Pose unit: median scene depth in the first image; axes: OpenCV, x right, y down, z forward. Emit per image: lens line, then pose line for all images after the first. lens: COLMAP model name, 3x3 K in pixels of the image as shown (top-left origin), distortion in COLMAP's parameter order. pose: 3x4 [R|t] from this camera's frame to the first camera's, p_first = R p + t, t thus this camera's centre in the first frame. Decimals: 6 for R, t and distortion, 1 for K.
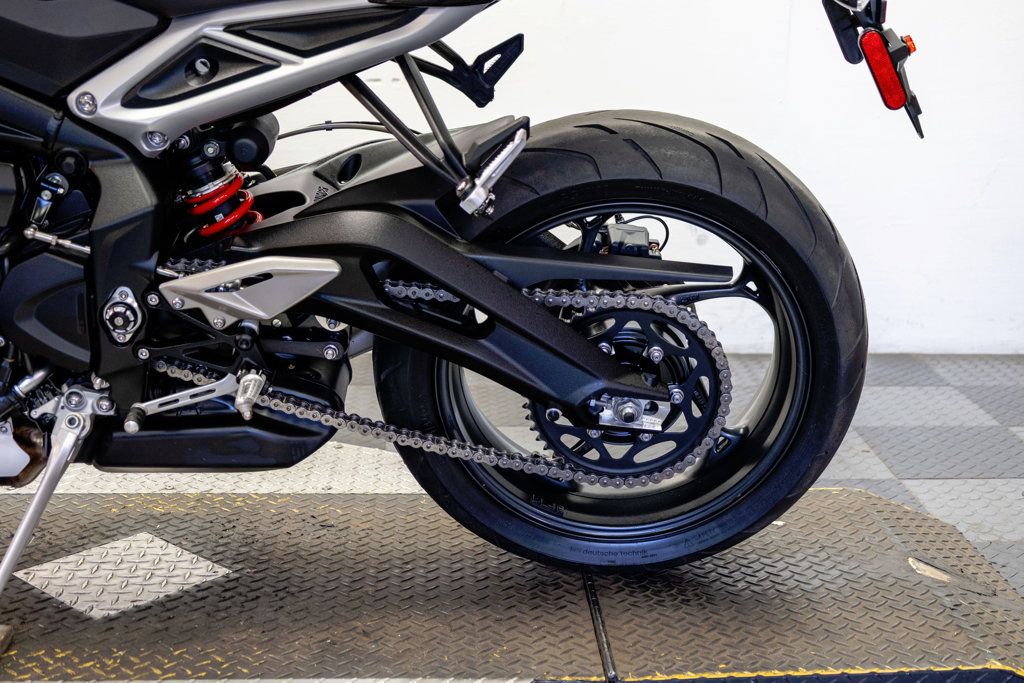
lens RADIAL K [[1488.9, 0, 504.6], [0, 1488.9, 345.8], [0, 0, 1]] dist [0.023882, 0.000000]
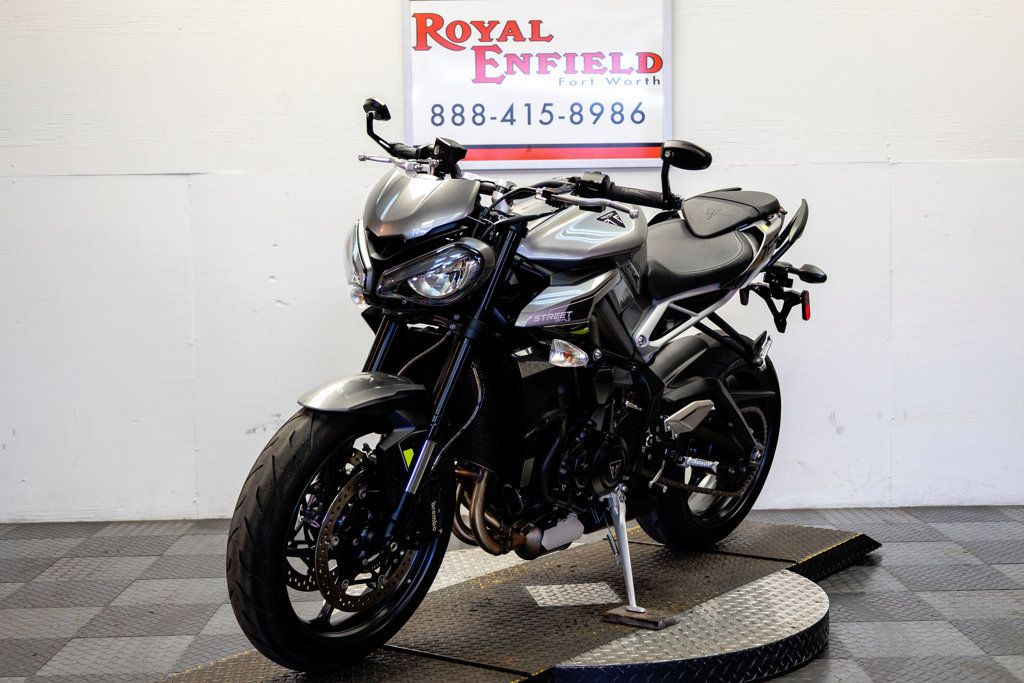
lens RADIAL K [[1488.9, 0, 512.6], [0, 1488.9, 344.1], [0, 0, 1]] dist [0.023882, 0.000000]
pose [[0.999168, -0.027482, -0.030150, -0.297623], [0.022086, 0.985776, -0.166608, 0.171558], [0.034300, 0.165803, 0.985562, -1.001178]]
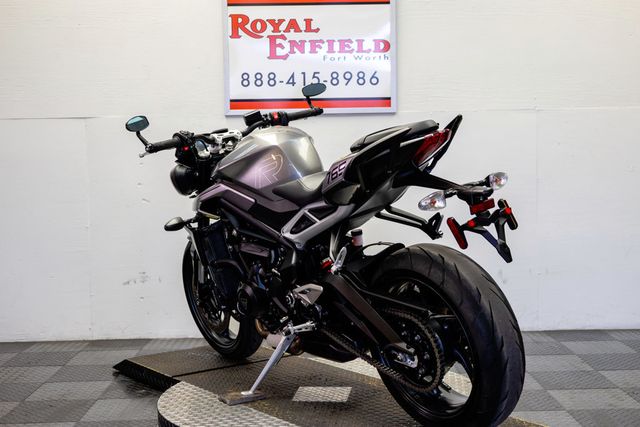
lens RADIAL K [[930.6, 0, 322.6], [0, 930.6, 214.2], [0, 0, 1]] dist [0.023882, 0.000000]
pose [[0.999119, -0.030054, -0.029306, -0.213667], [0.024748, 0.985632, -0.167087, 0.123029], [0.033906, 0.166214, 0.985507, -0.924038]]
